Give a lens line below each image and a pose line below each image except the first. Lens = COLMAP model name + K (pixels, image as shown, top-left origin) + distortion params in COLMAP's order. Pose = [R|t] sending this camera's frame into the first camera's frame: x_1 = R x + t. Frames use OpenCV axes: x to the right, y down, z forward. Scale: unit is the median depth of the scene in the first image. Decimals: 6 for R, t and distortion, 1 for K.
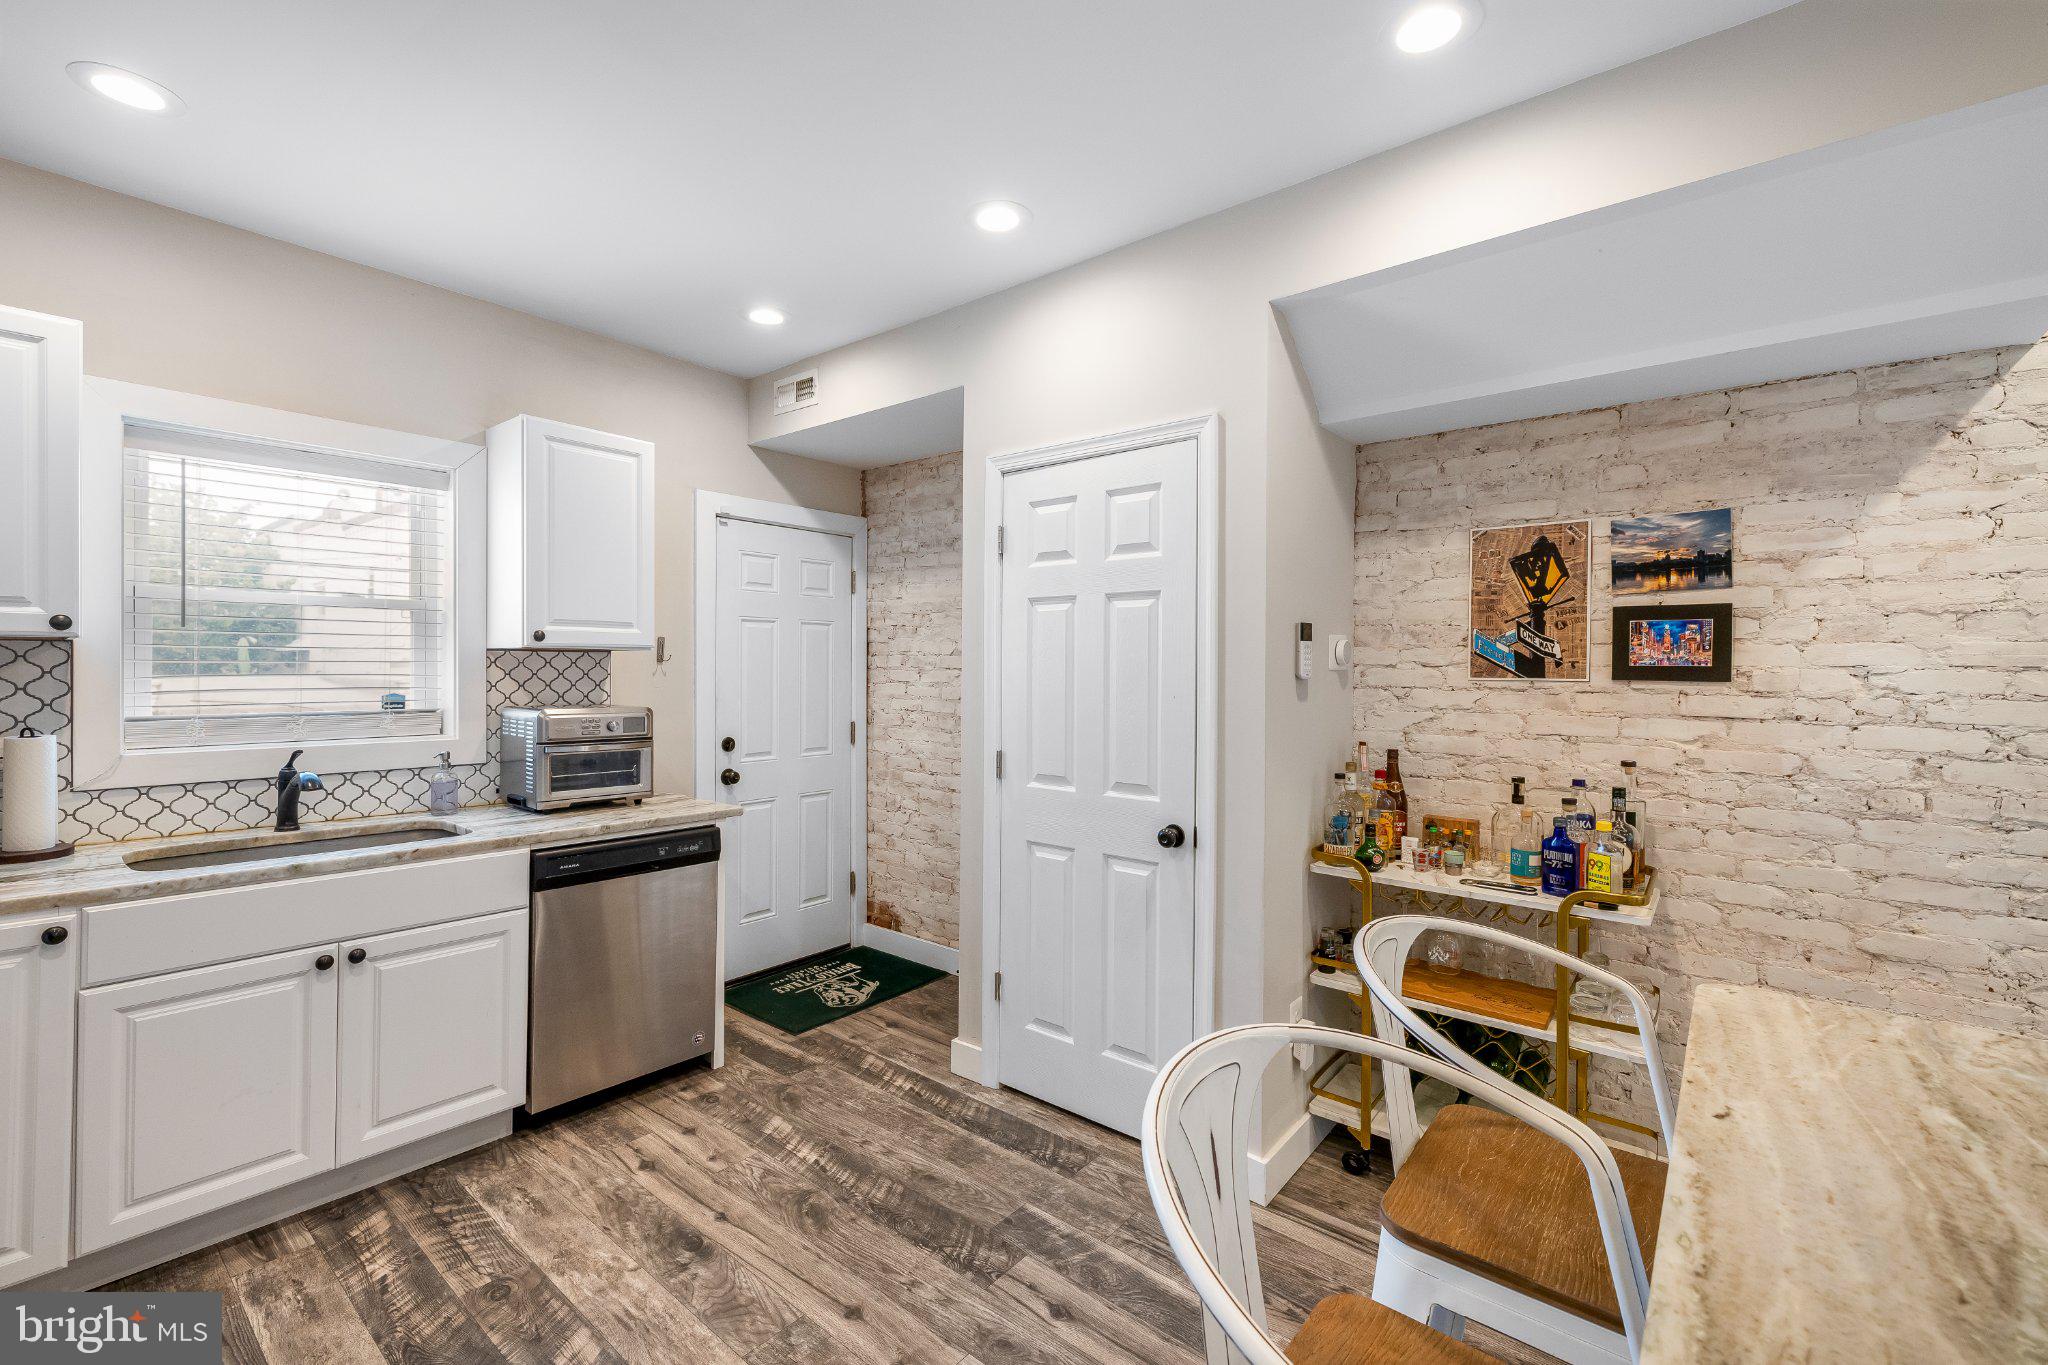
lens RADIAL K [[882.8, 0, 988.9], [0, 882.8, 671.7], [0, 0, 1]] dist [0.002253, 0.000138]
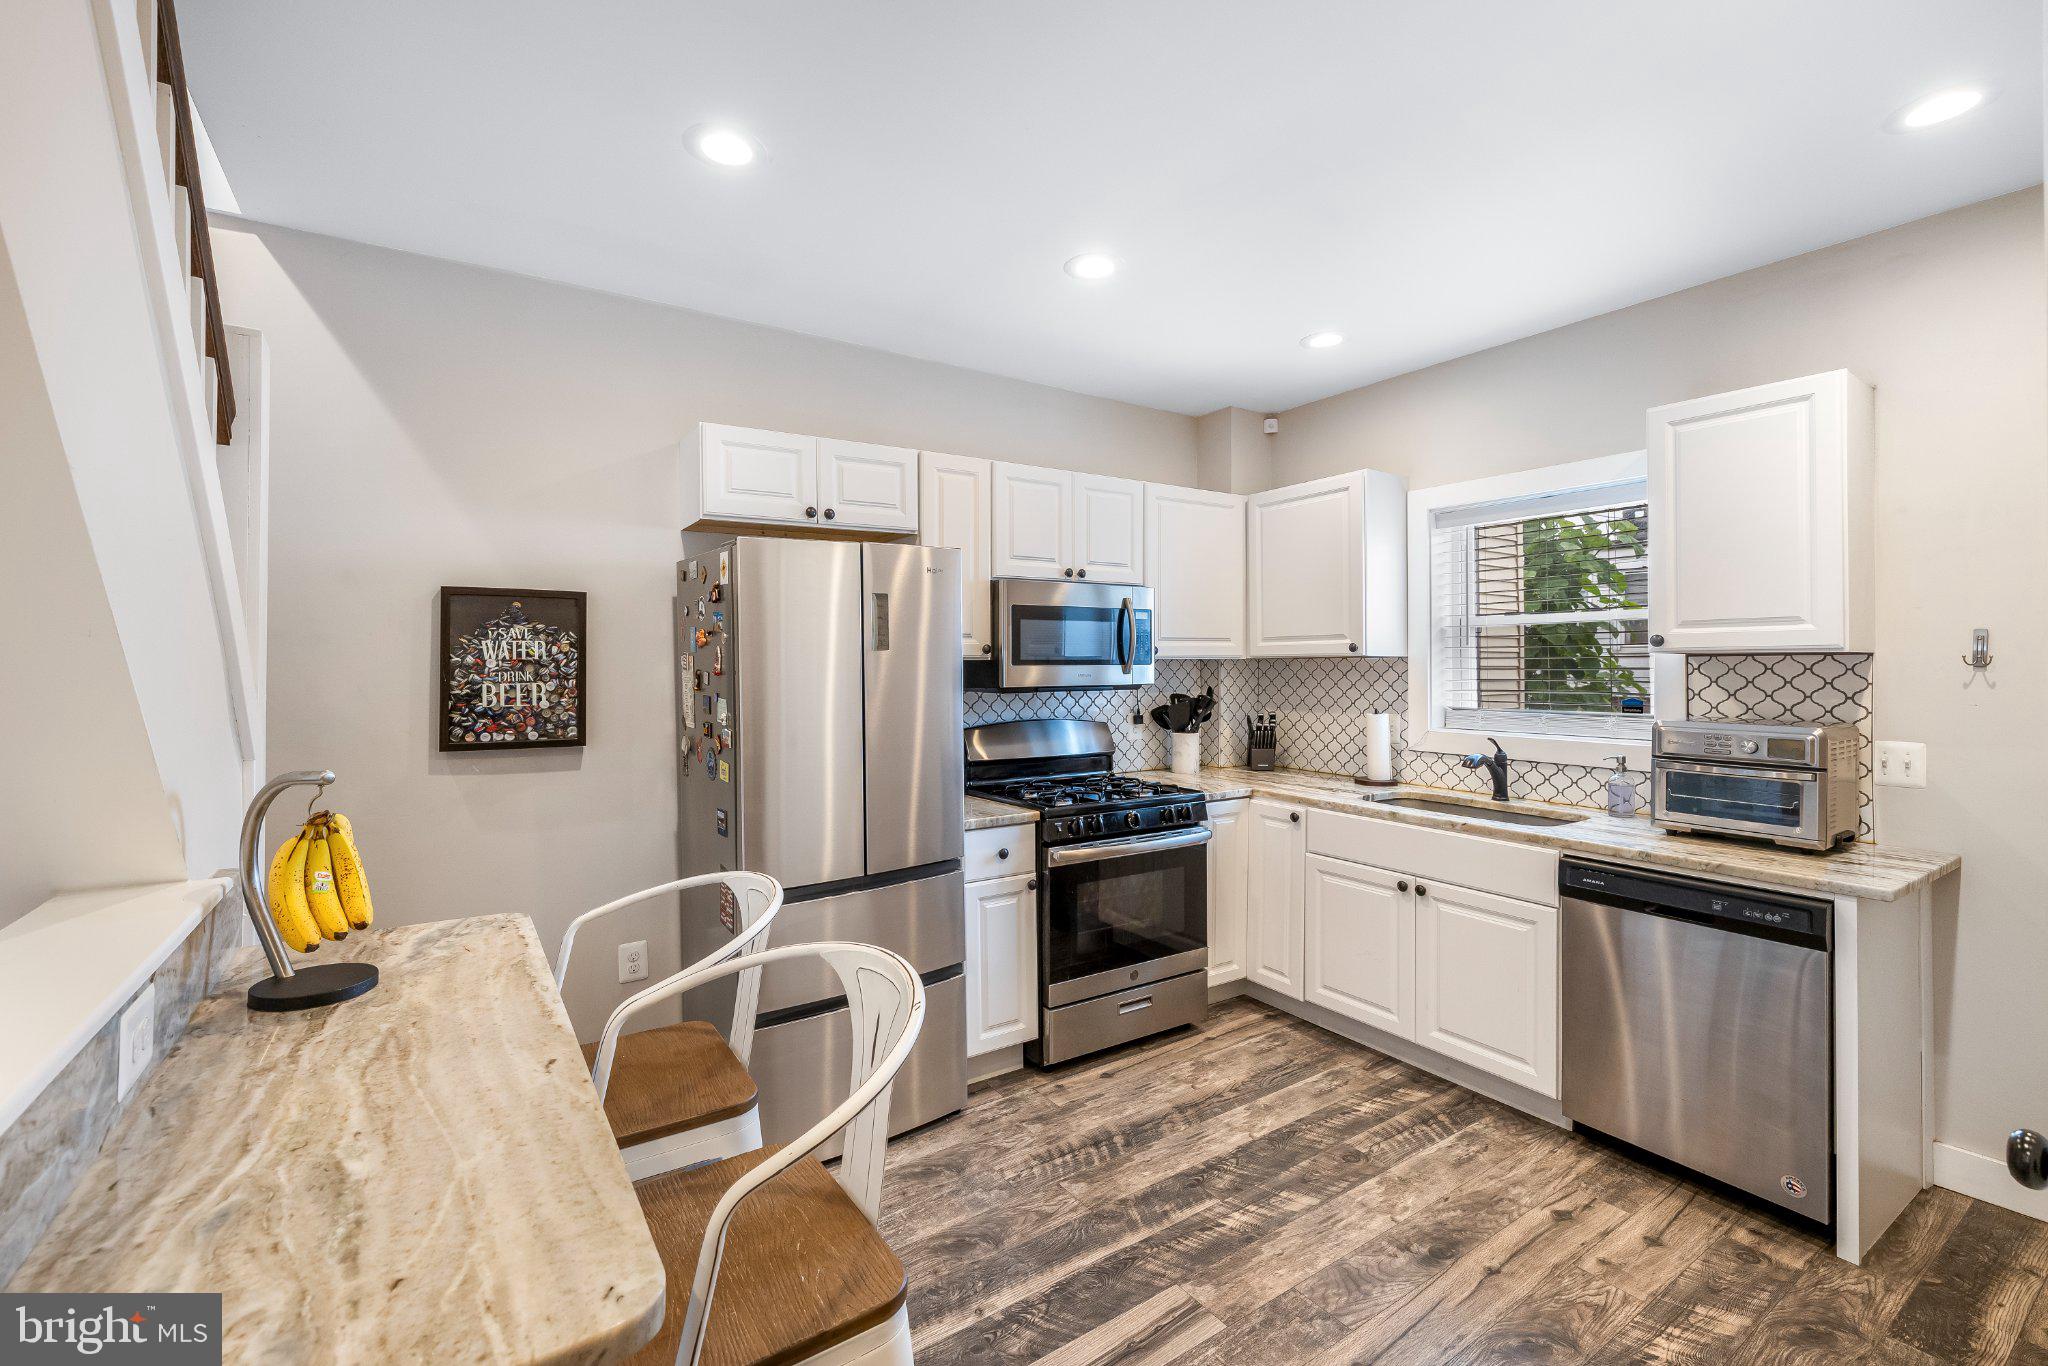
lens RADIAL K [[882.6, 0, 1024.5], [0, 882.6, 656.6], [0, 0, 1]] dist [0.001258, 0.000023]
pose [[-0.272772, -0.016455, -0.961938, 0.731000], [-0.006295, 0.999863, -0.015318, -0.006666], [0.962058, 0.001877, -0.272838, 0.784854]]
